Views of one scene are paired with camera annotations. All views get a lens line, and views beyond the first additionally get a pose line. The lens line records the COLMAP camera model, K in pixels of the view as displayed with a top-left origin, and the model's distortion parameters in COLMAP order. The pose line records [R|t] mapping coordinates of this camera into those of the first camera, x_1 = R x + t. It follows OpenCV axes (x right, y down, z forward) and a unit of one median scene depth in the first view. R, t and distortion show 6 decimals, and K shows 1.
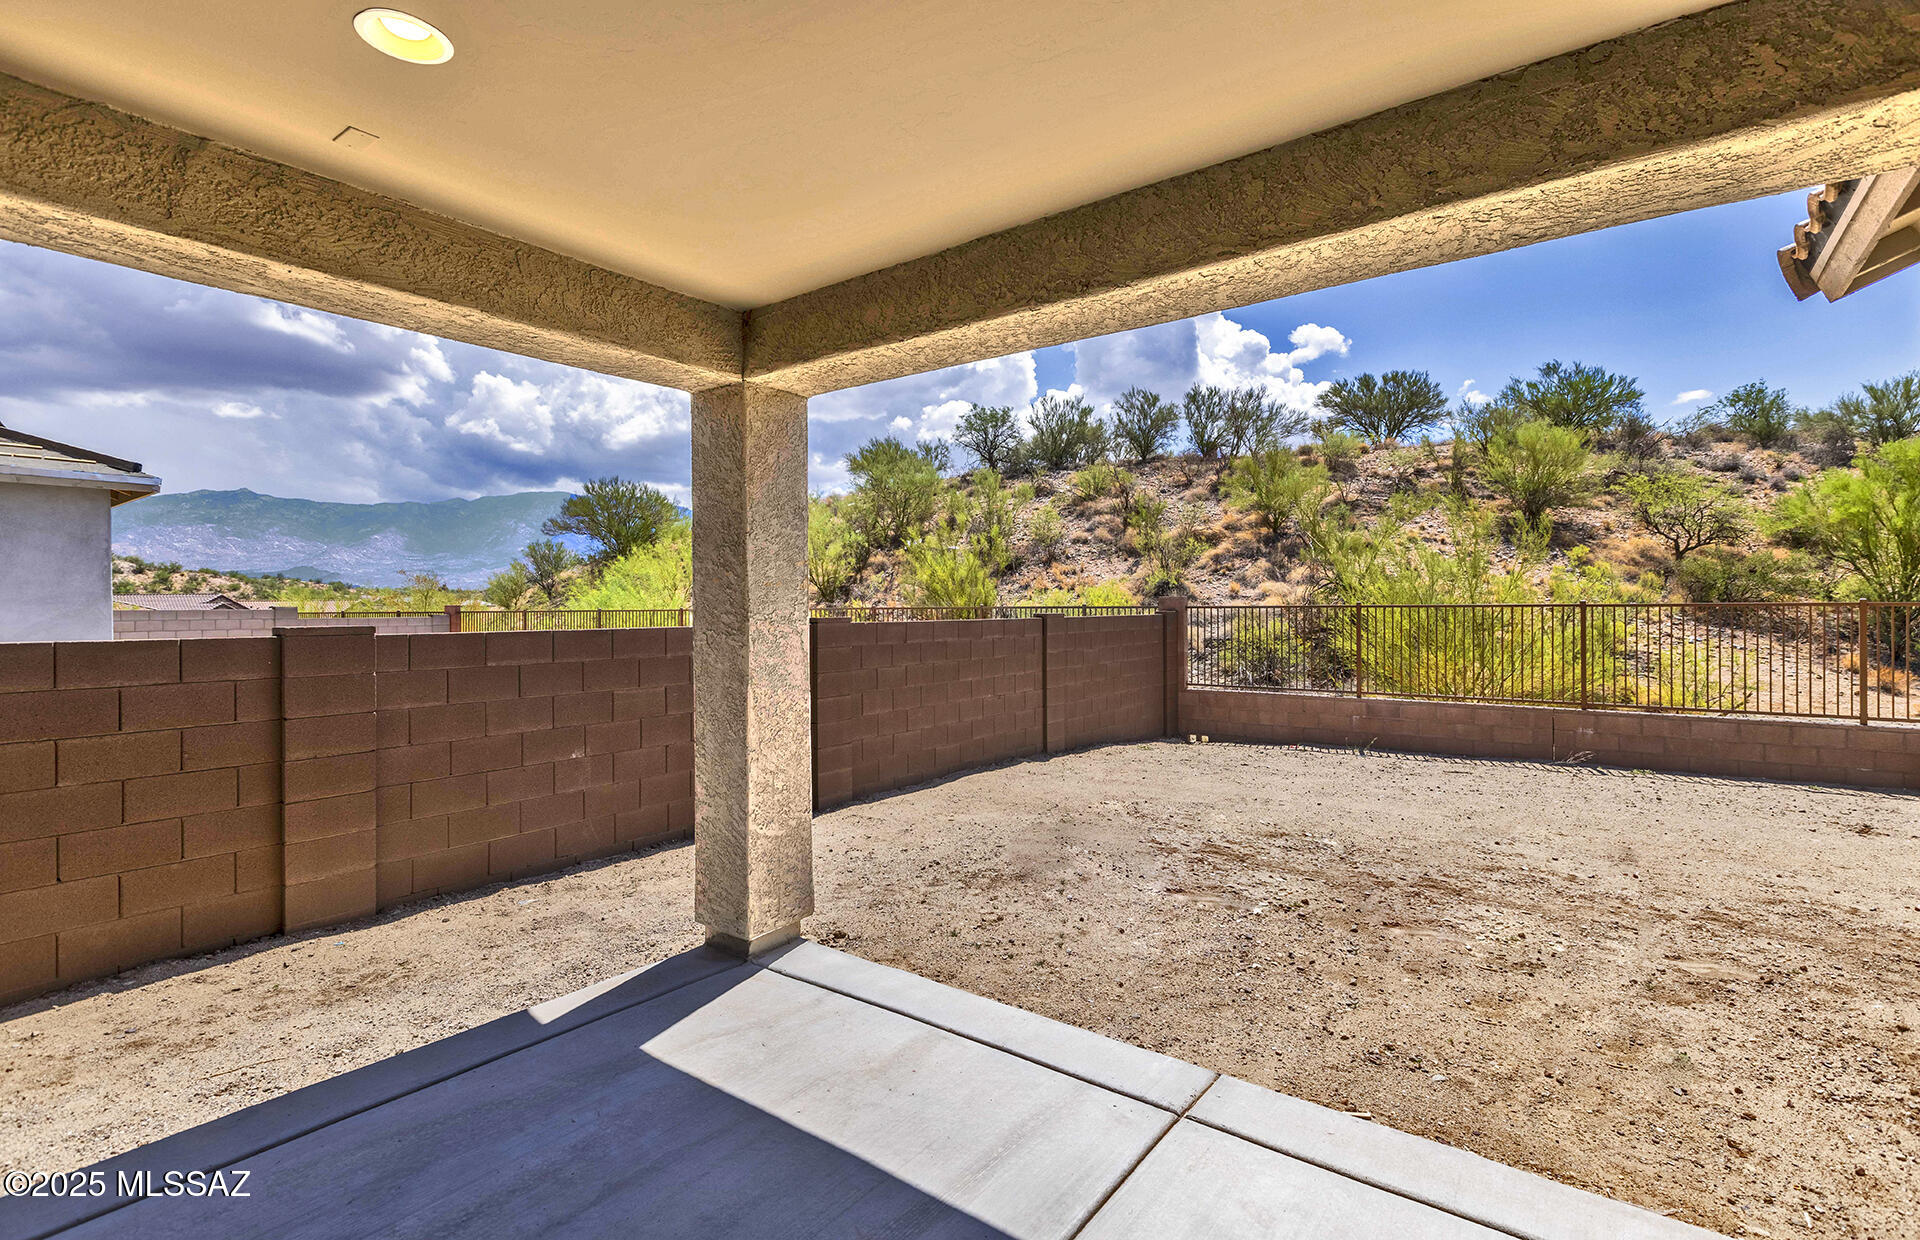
lens RADIAL K [[892.1, 0, 959.5], [0, 892.1, 609.7], [0, 0, 1]] dist [-0.015670, 0.000827]
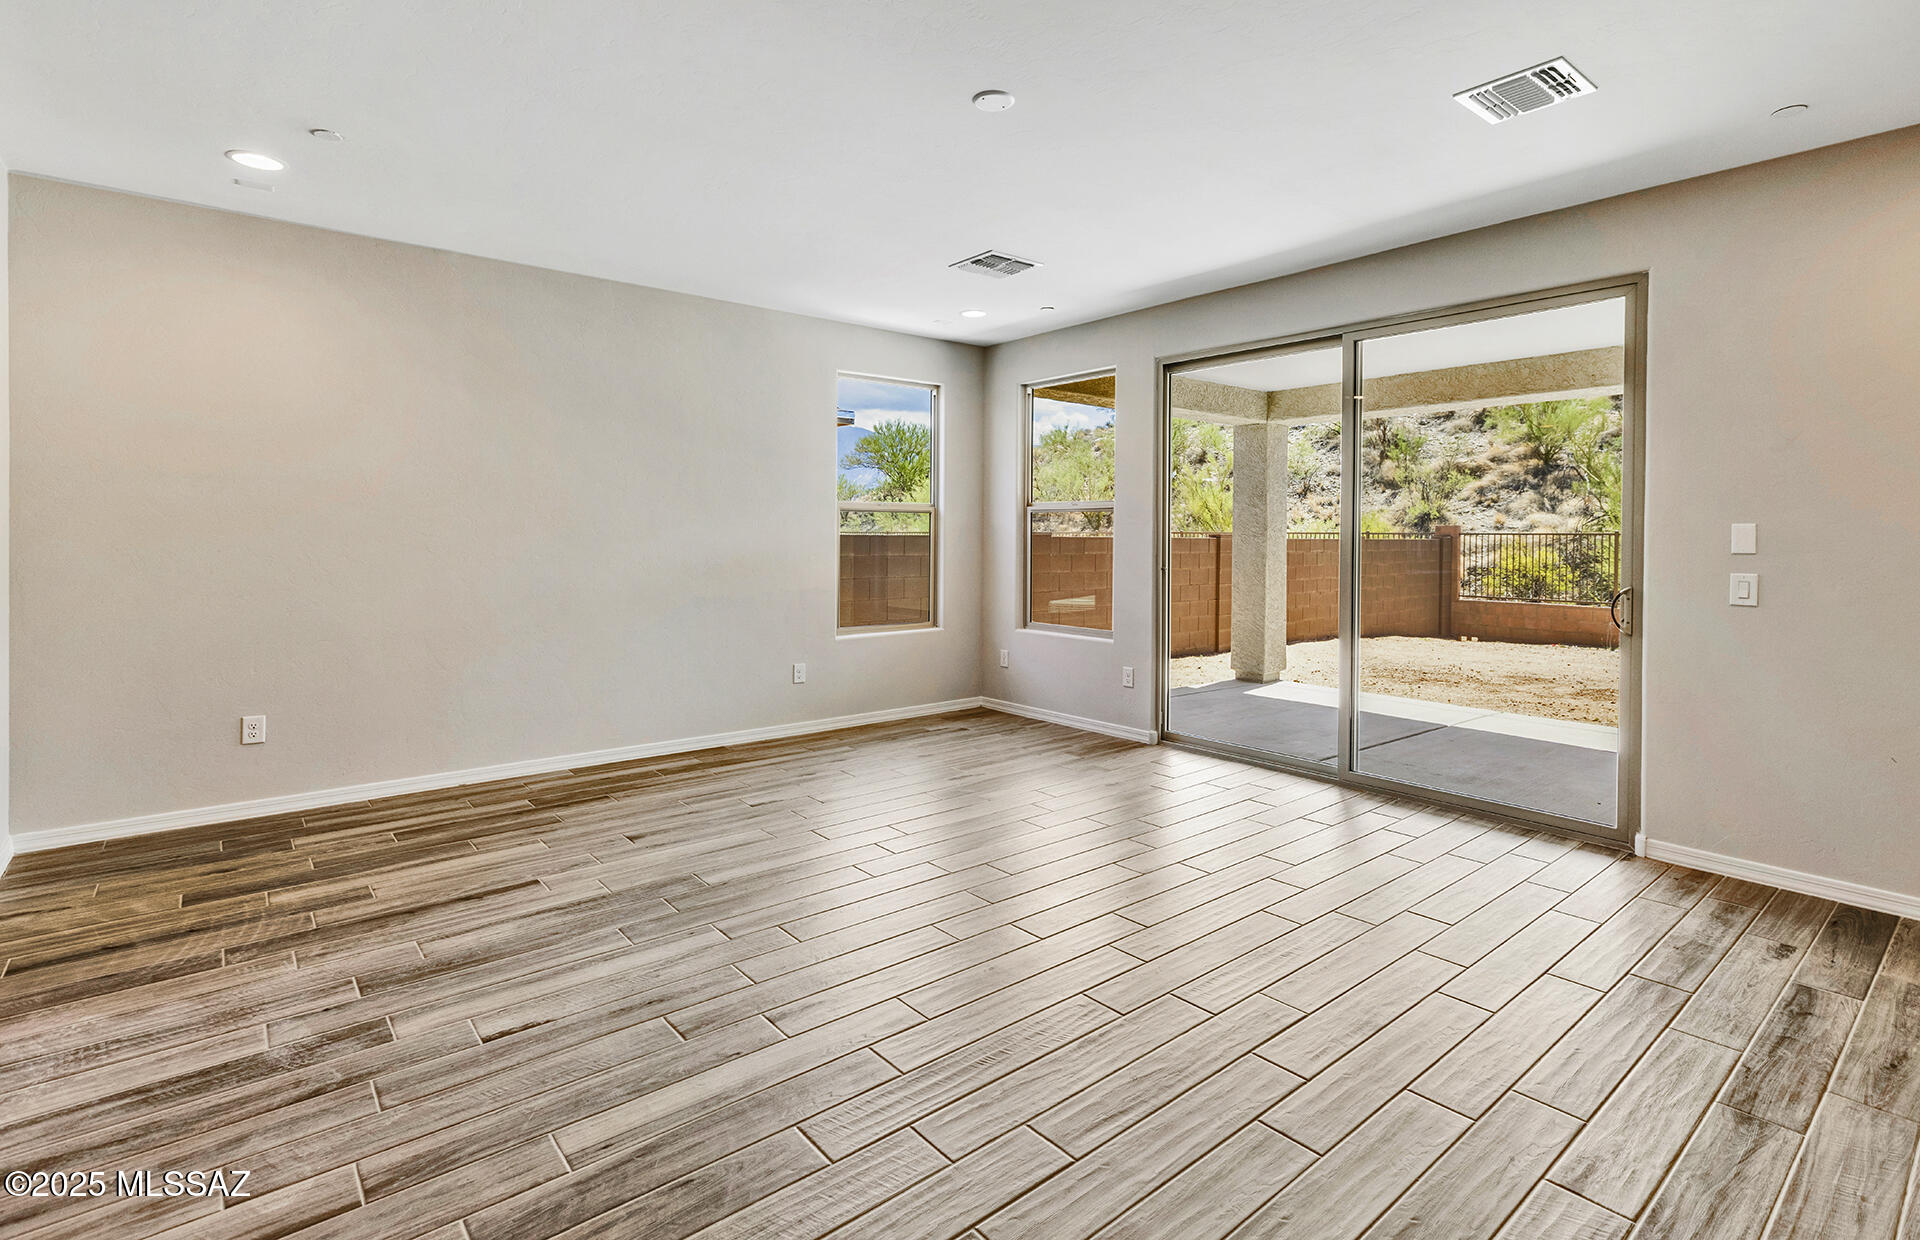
lens RADIAL K [[892.1, 0, 946.8], [0, 892.1, 548.5], [0, 0, 1]] dist [-0.015670, 0.000827]
pose [[0.967562, 0.016376, -0.252104, -0.047364], [-0.013508, 0.999823, 0.013102, 0.004166], [0.252273, -0.009271, 0.967612, -0.142194]]
